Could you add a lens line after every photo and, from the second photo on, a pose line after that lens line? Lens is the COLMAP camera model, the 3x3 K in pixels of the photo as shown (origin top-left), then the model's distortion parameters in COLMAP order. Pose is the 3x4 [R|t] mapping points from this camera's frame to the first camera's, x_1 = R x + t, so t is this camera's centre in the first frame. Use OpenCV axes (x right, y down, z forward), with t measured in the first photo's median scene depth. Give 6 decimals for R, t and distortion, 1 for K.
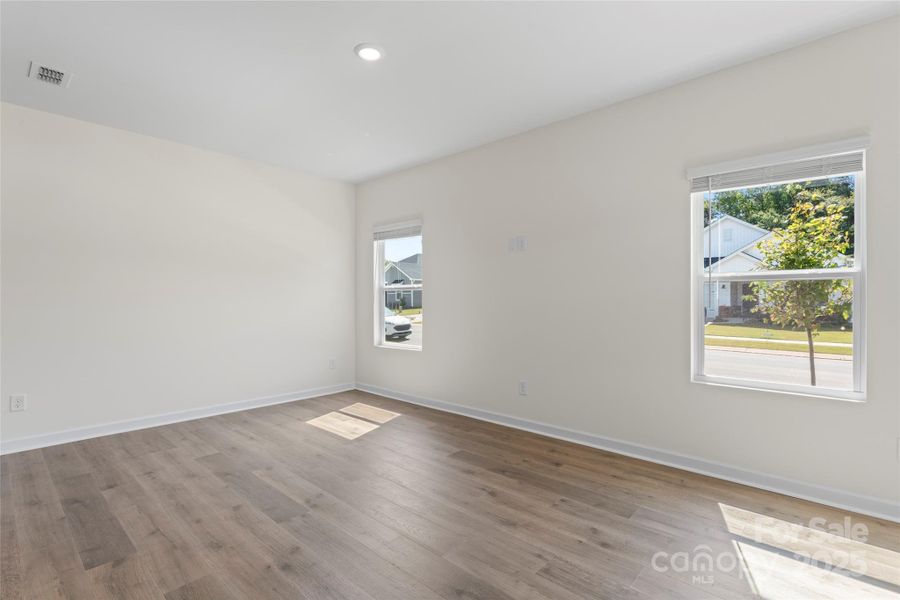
lens RADIAL K [[427.0, 0, 450.0], [0, 427.0, 300.0], [0, 0, 1]] dist [0.000520, 0.000027]
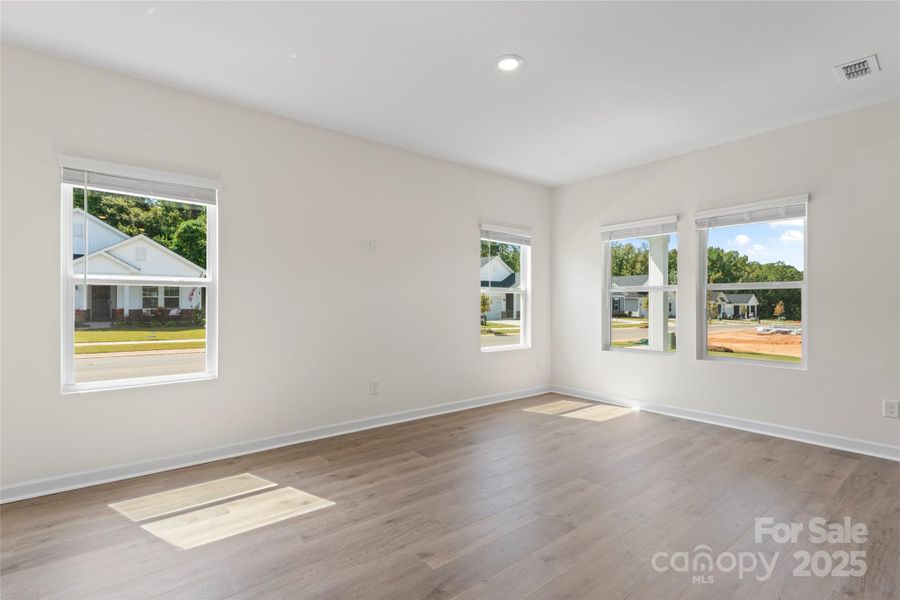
lens RADIAL K [[427.0, 0, 450.0], [0, 427.0, 300.0], [0, 0, 1]] dist [0.000520, 0.000027]
pose [[0.152397, 0.006327, 0.988299, -0.916164], [0.000515, 0.999979, -0.006481, 0.001165], [-0.988319, 0.001496, 0.152390, 0.730800]]
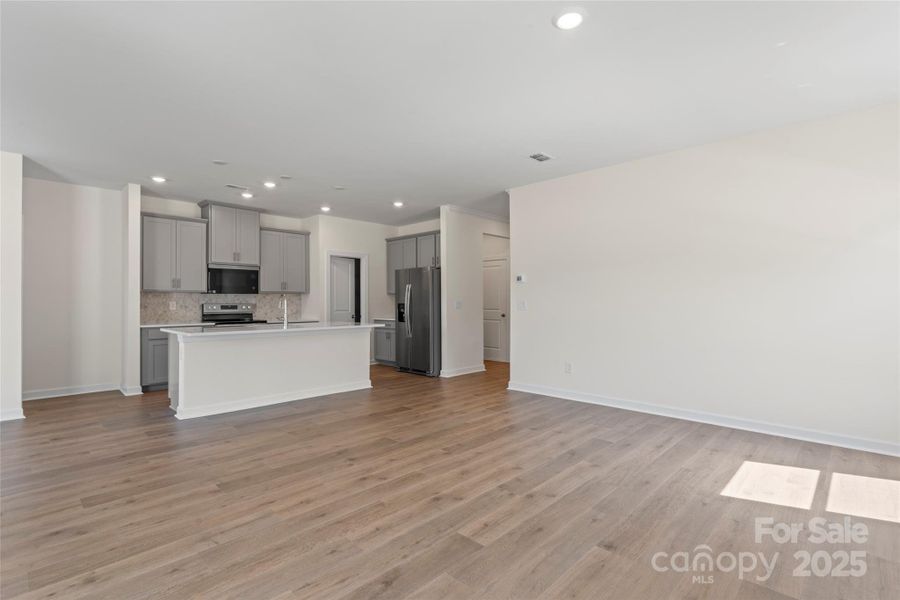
lens RADIAL K [[427.0, 0, 450.0], [0, 427.0, 300.0], [0, 0, 1]] dist [0.000520, 0.000027]
pose [[-0.023261, -0.004045, -0.999721, 0.516256], [-0.001220, 0.999991, -0.004018, 0.001875], [0.999729, 0.001126, -0.023265, 0.575122]]
